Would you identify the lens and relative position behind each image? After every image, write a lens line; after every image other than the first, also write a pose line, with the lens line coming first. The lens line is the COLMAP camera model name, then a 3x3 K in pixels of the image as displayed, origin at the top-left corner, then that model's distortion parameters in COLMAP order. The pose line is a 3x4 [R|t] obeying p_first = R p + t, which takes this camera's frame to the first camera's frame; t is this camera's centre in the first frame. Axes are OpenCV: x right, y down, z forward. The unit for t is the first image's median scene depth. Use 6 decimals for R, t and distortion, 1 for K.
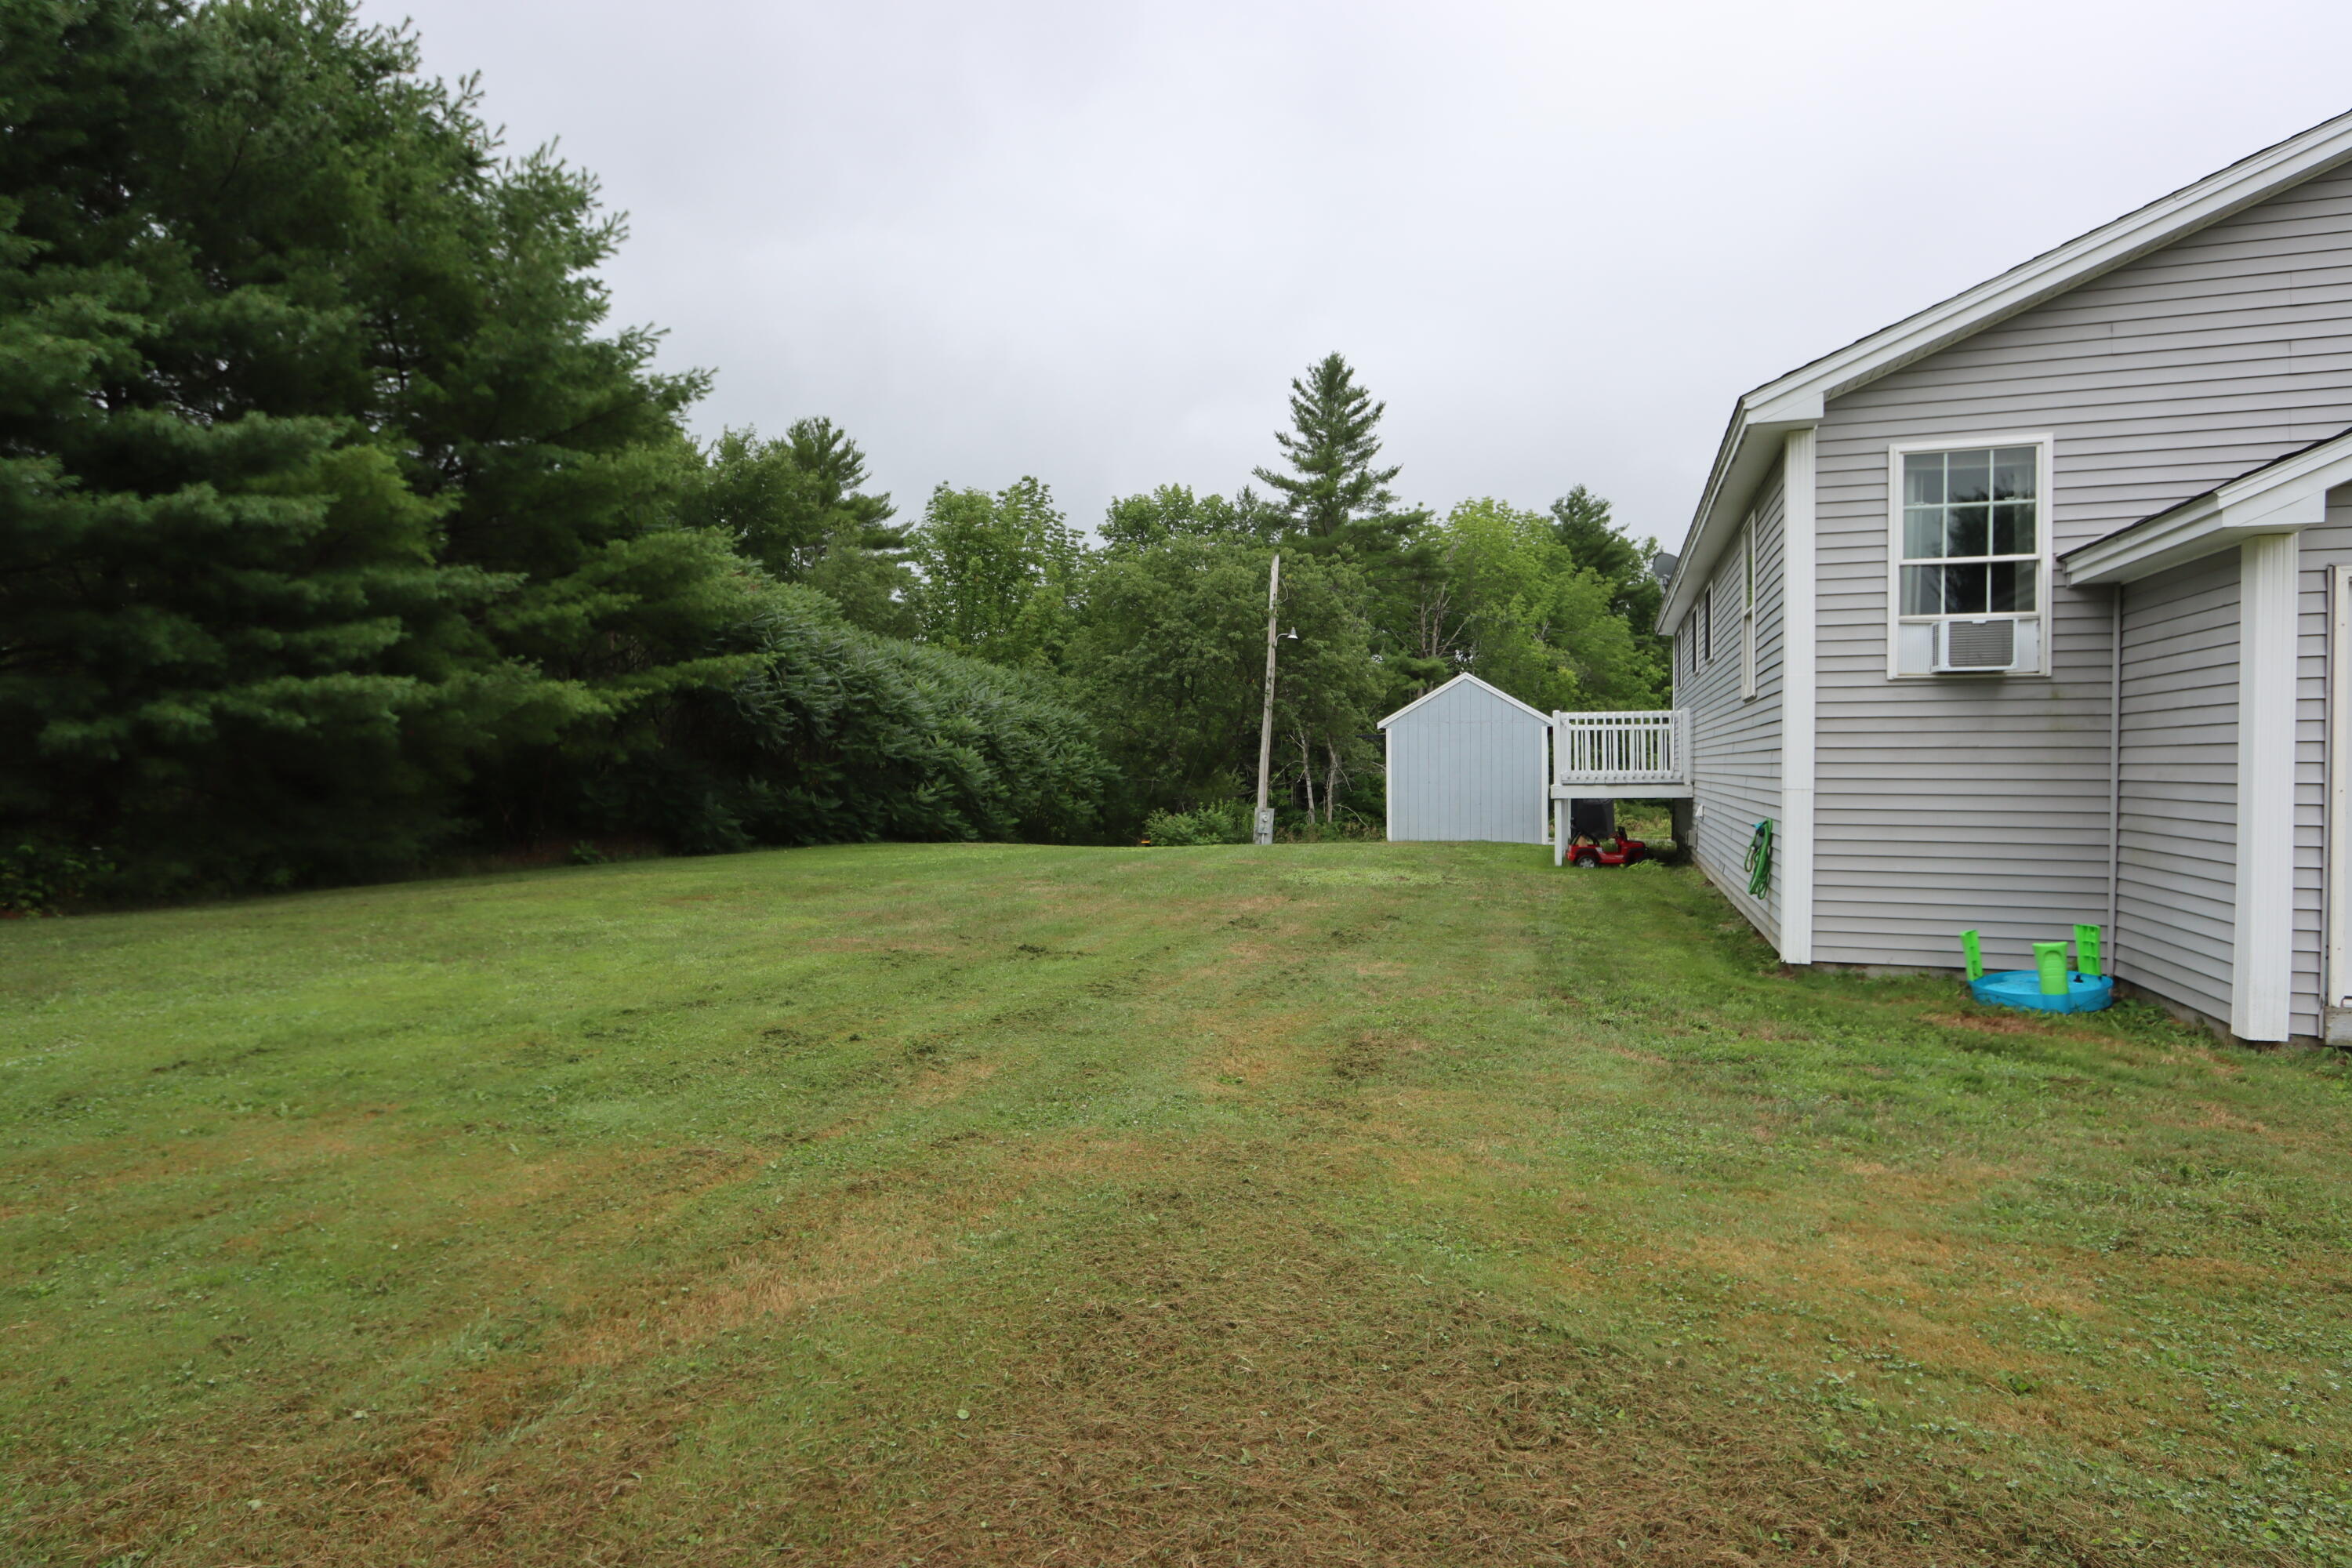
lens RADIAL K [[1275.8, 0, 1152.7], [0, 1275.8, 787.6], [0, 0, 1]] dist [-0.024486, 0.008340]
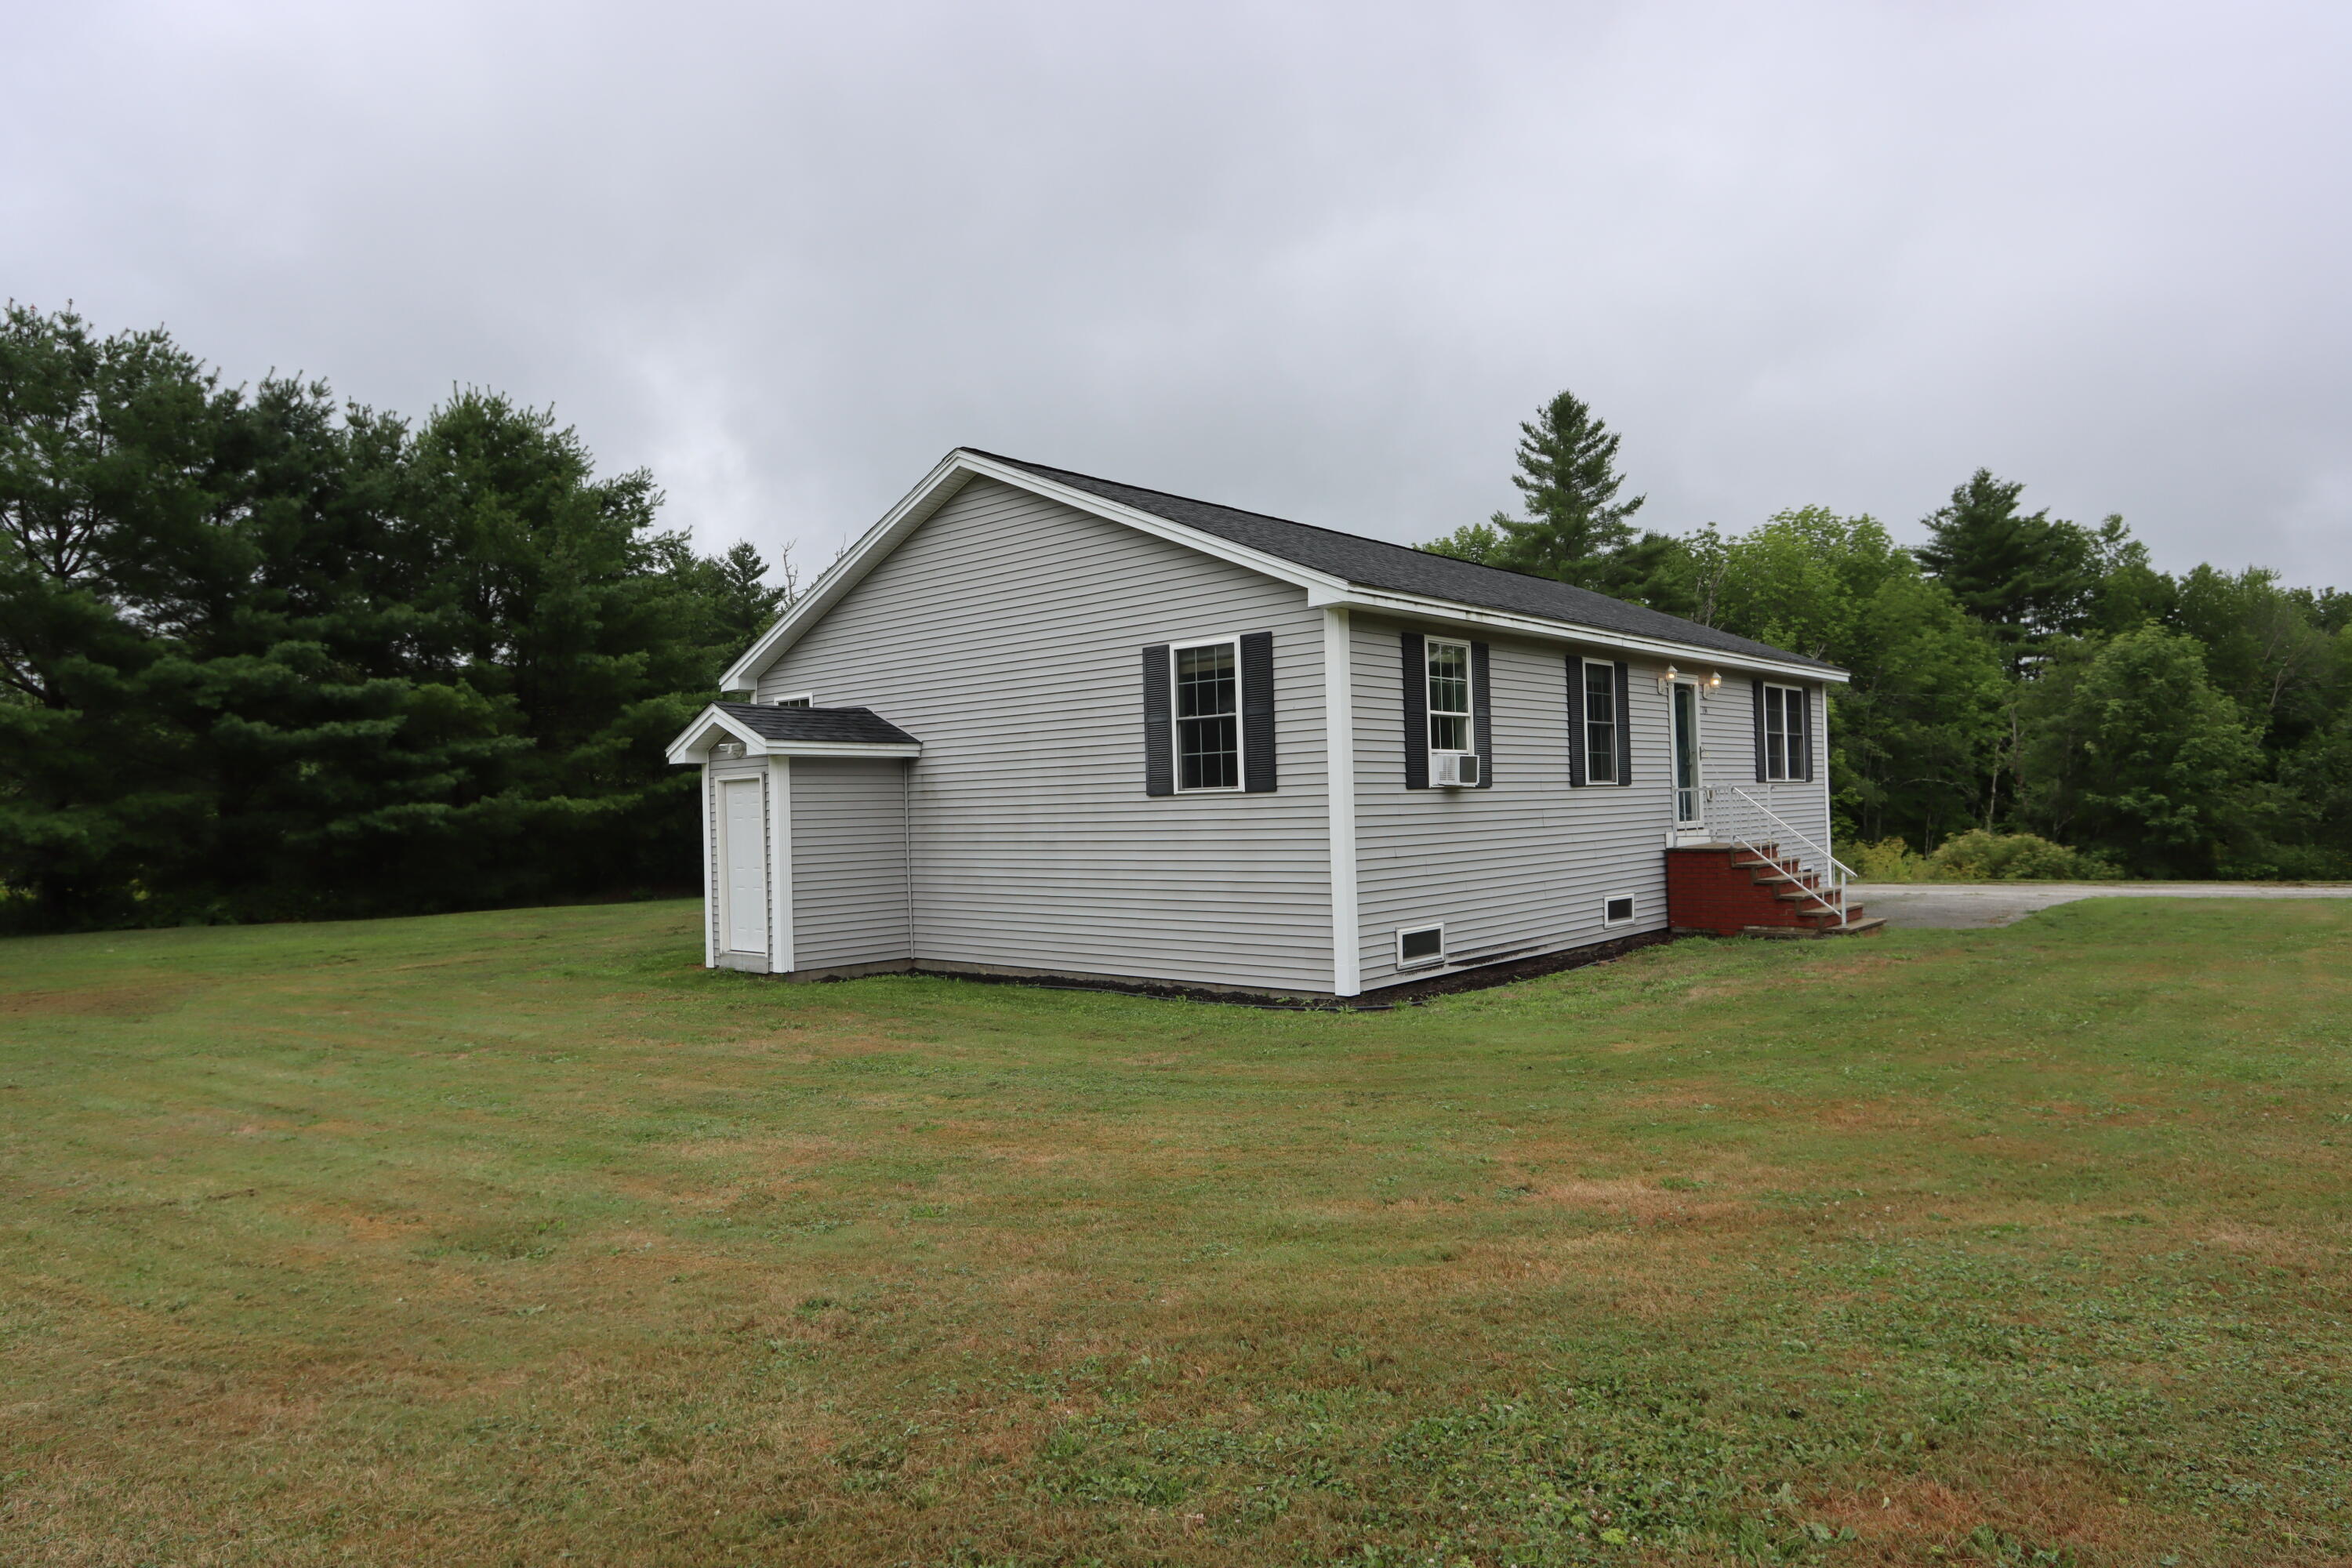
lens RADIAL K [[1384.7, 0, 1150.8], [0, 1384.7, 789.9], [0, 0, 1]] dist [-0.013162, 0.005653]
pose [[0.919329, -0.030489, -0.392307, 0.915712], [0.019870, 0.999319, -0.031102, -0.014569], [0.392988, 0.020797, 0.919308, -0.387778]]
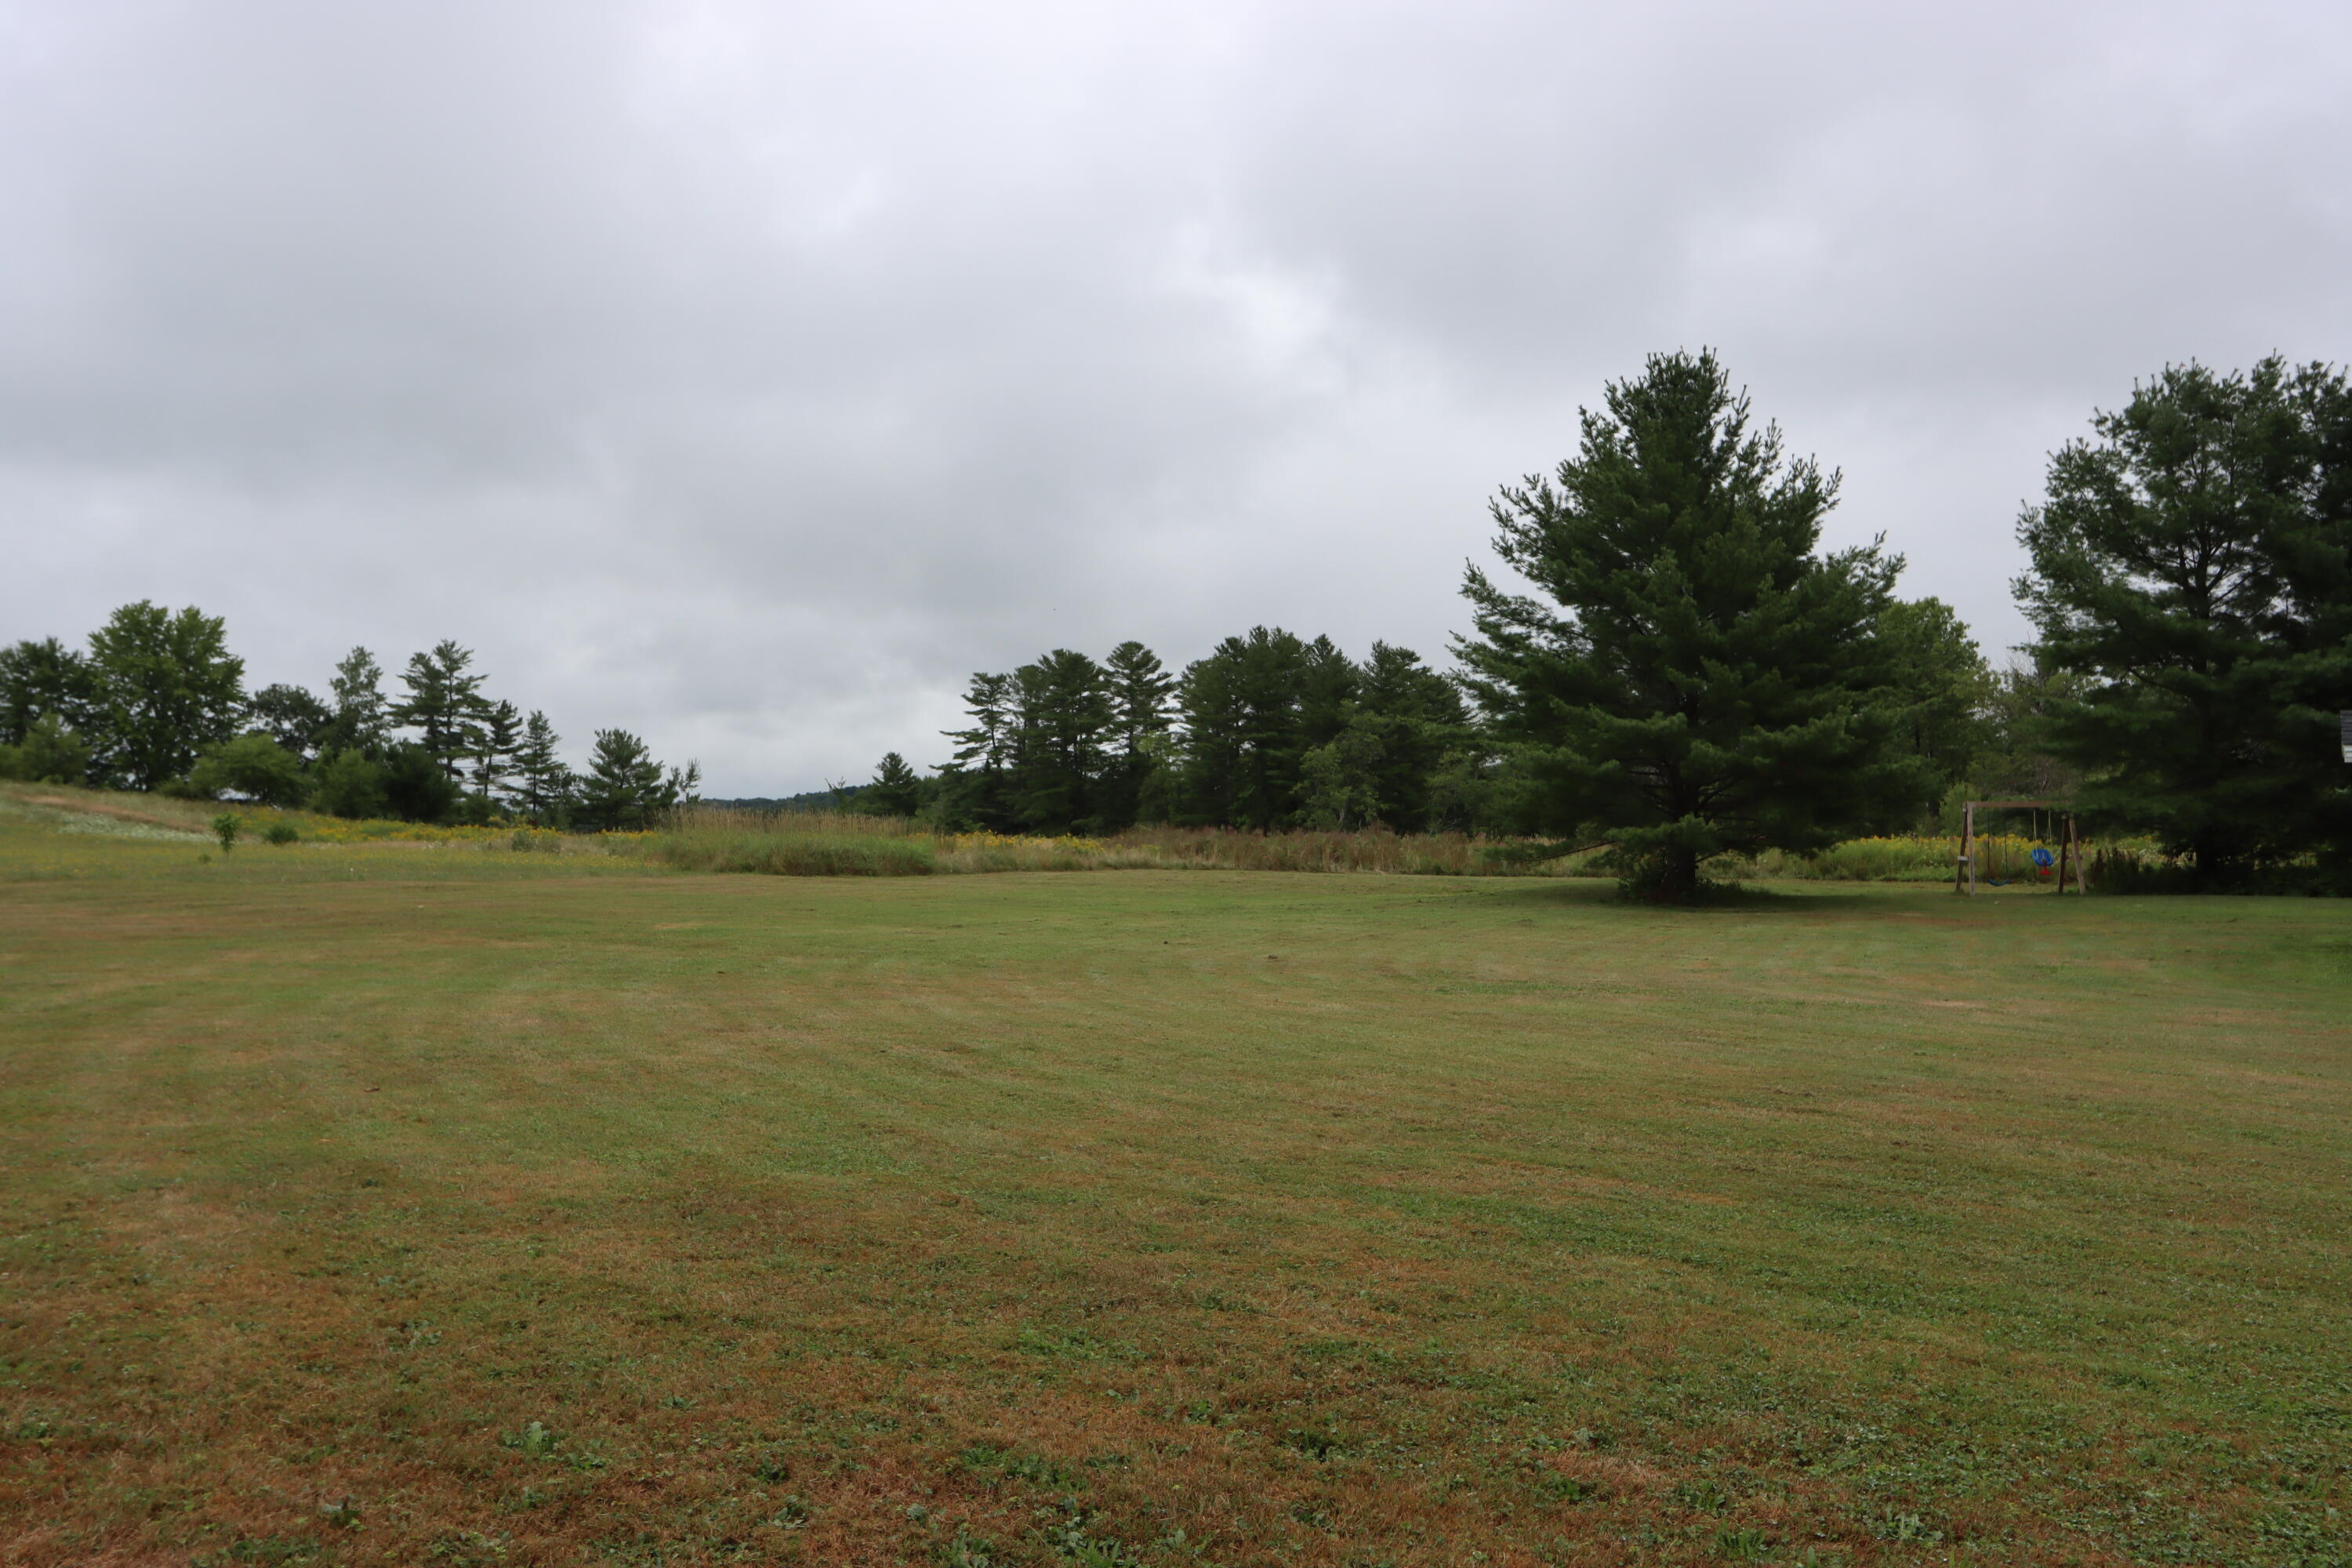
lens RADIAL K [[1831.5, 0, 1154.1], [0, 1831.5, 805.3], [0, 0, 1]] dist [-0.015393, 0.026108]
pose [[-0.234234, -0.011561, -0.972112, 1.827552], [-0.000605, 0.999931, -0.011746, -0.017076], [0.972180, -0.002163, -0.234225, -0.231684]]
